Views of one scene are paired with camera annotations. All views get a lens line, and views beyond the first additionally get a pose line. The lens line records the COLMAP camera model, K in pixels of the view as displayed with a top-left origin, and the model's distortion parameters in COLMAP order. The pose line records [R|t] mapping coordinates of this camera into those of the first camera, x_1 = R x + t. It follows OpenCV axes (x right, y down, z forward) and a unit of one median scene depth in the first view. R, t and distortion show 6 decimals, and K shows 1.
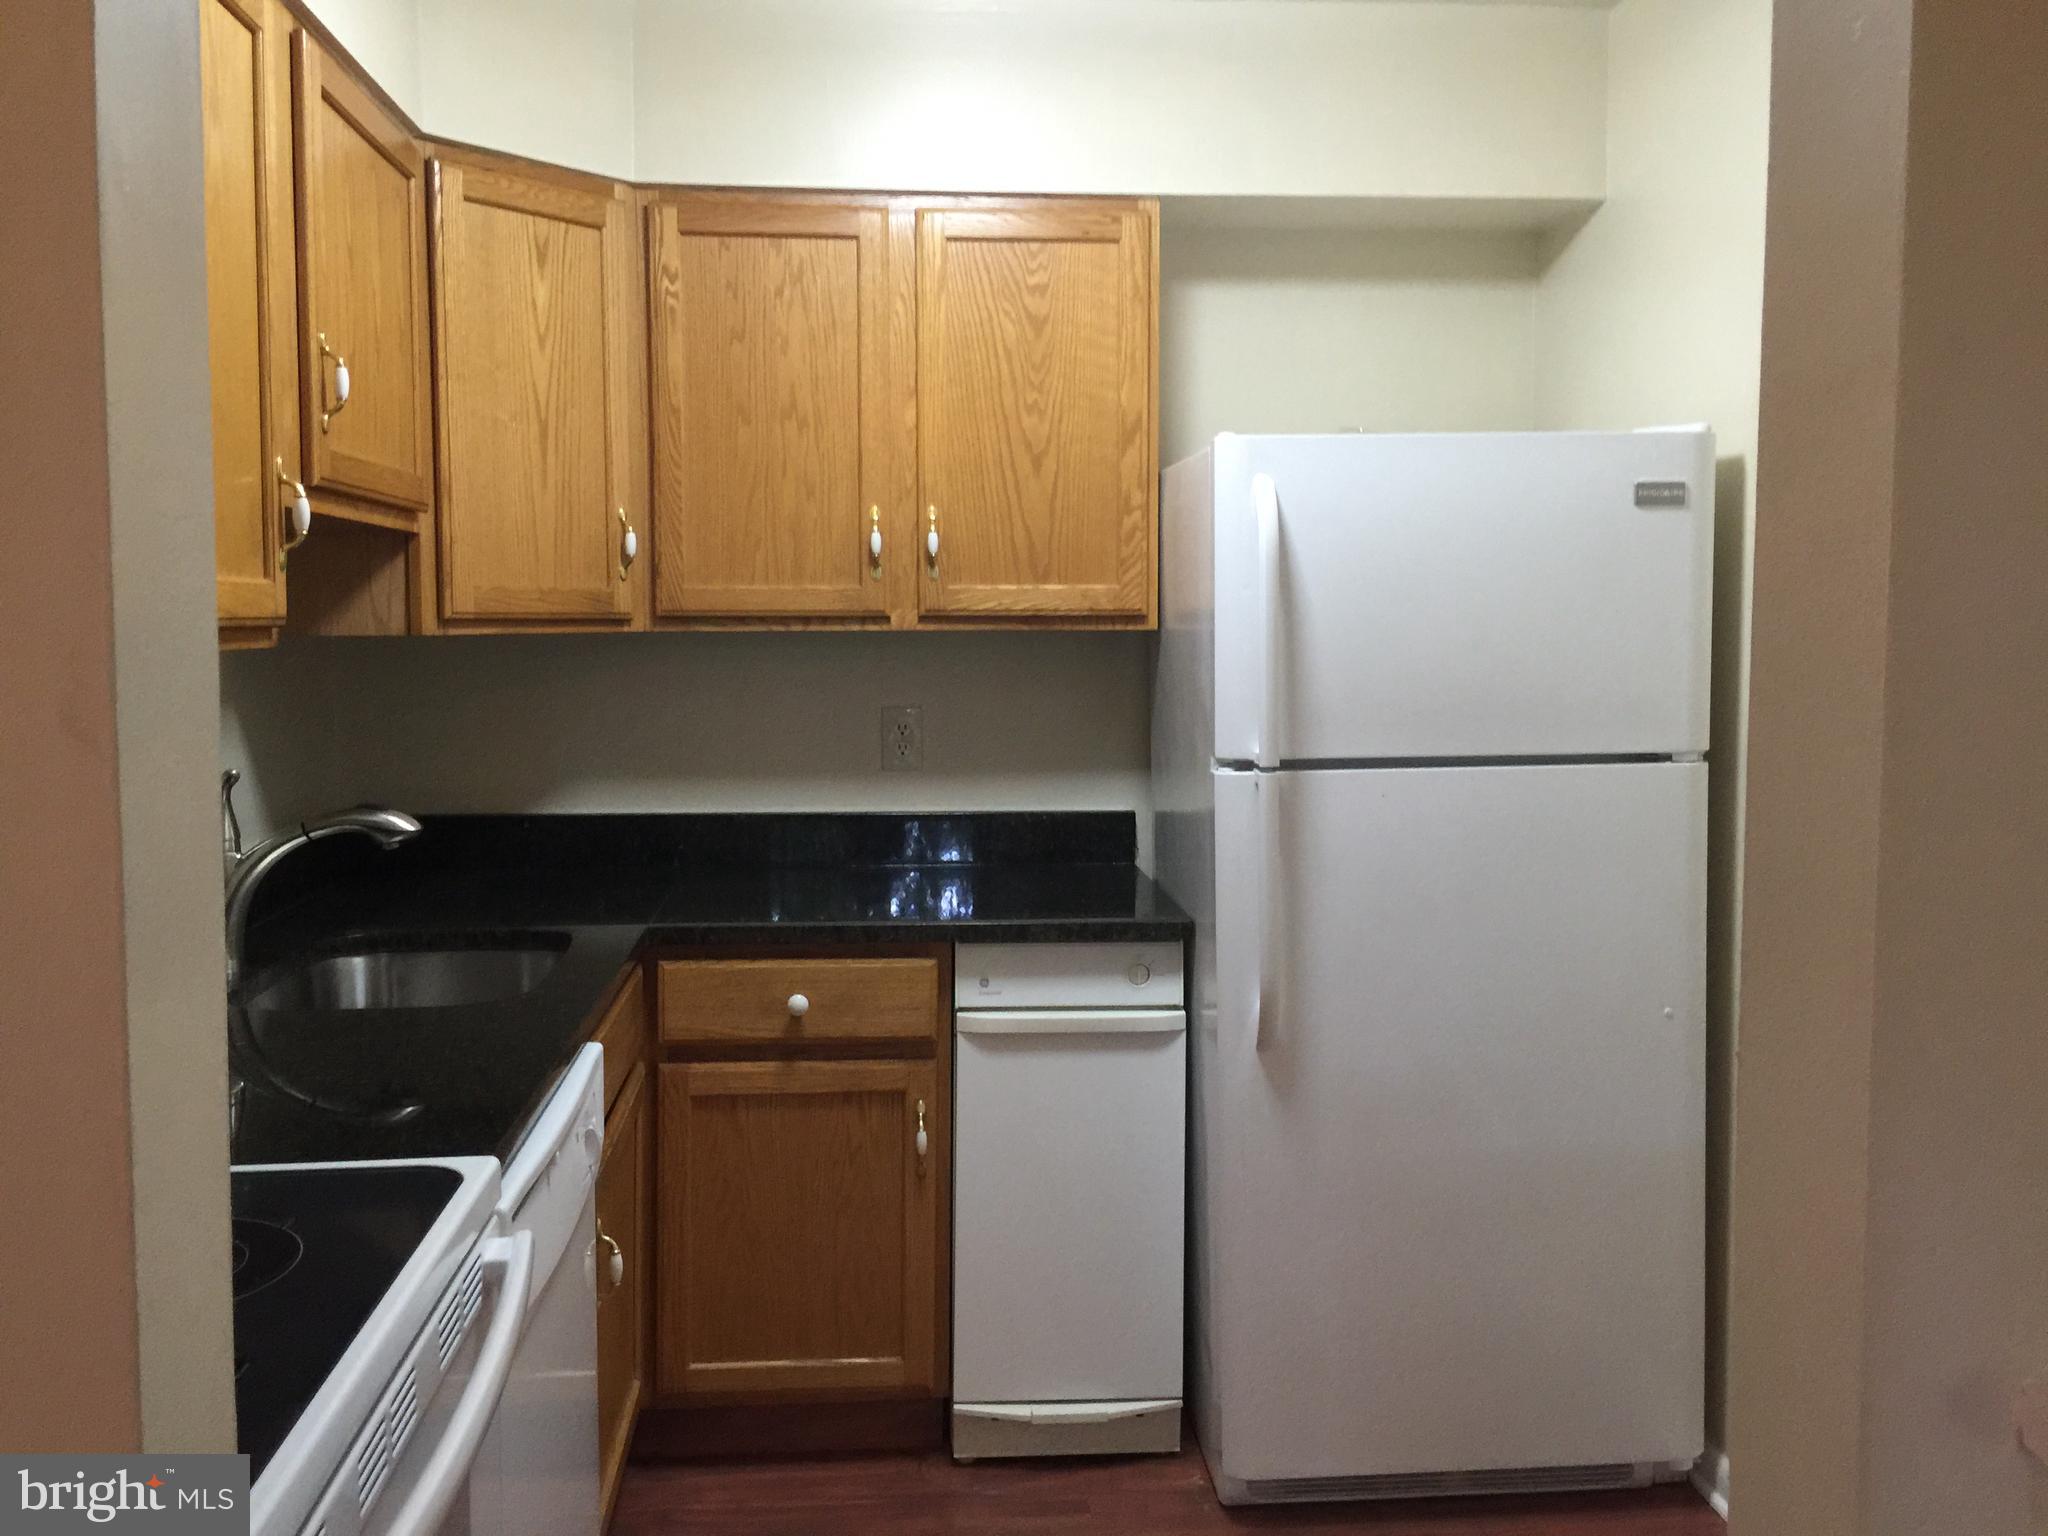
lens RADIAL K [[1748.0, 0, 1012.2], [0, 1748.0, 746.5], [0, 0, 1]] dist [0.078464, -0.114474]
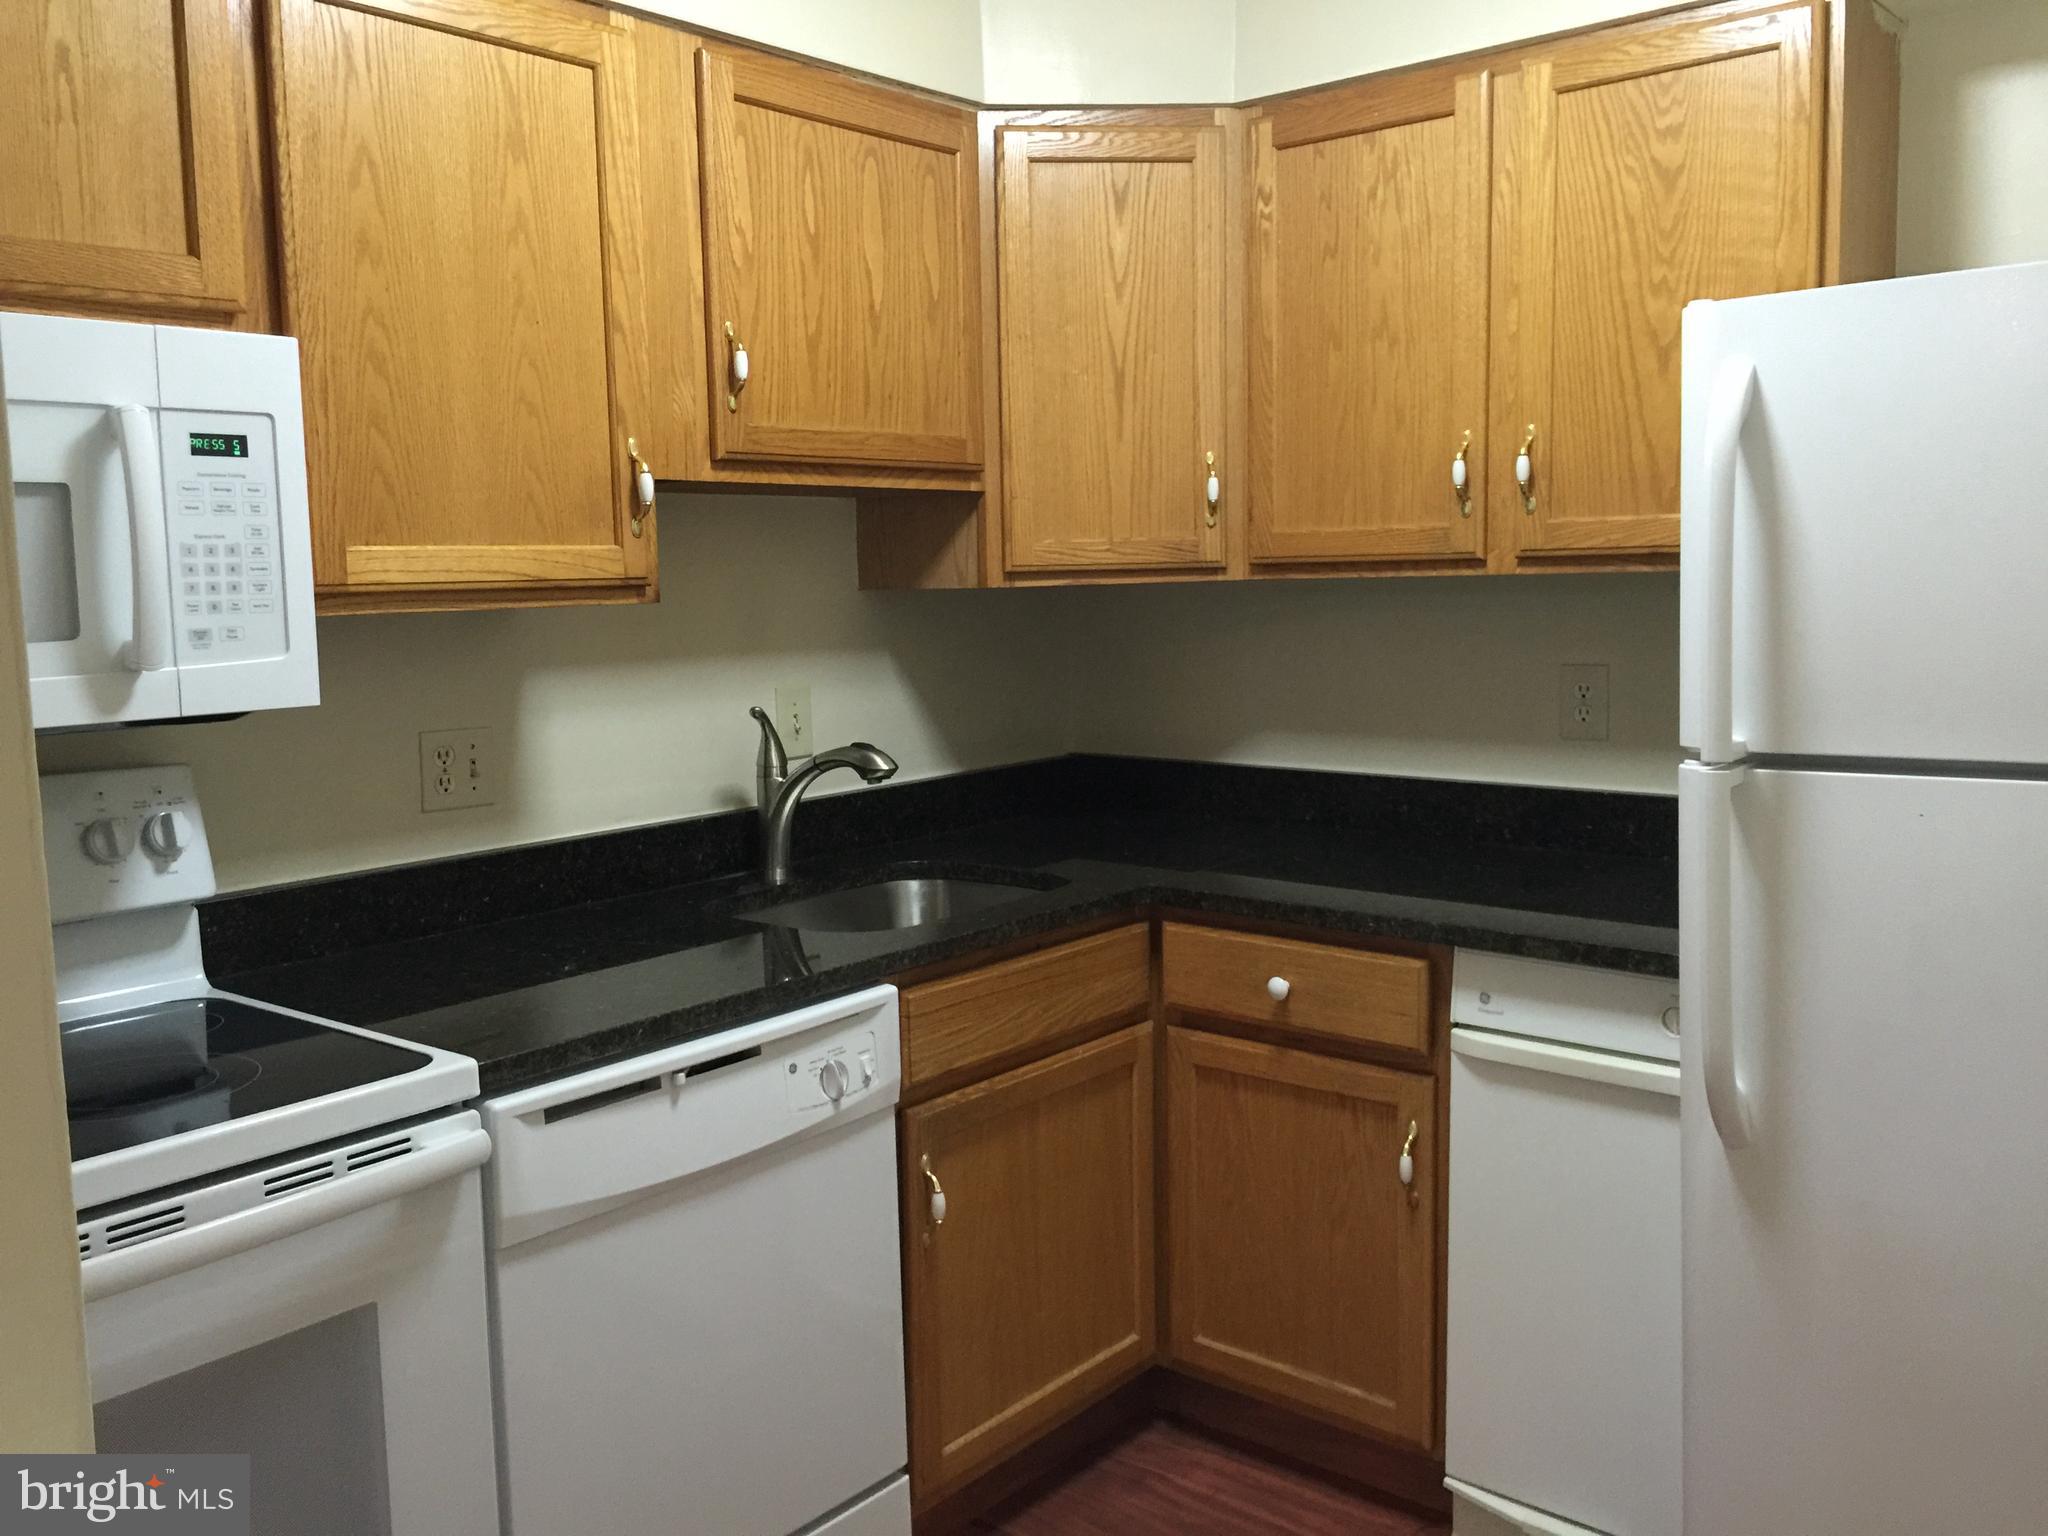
lens RADIAL K [[1748.0, 0, 1014.1], [0, 1748.0, 776.8], [0, 0, 1]] dist [0.078464, -0.114474]
pose [[0.703473, 0.069736, -0.707293, 0.396975], [-0.032919, 0.997304, 0.065589, -0.017820], [0.709959, -0.022857, 0.703872, 0.242101]]
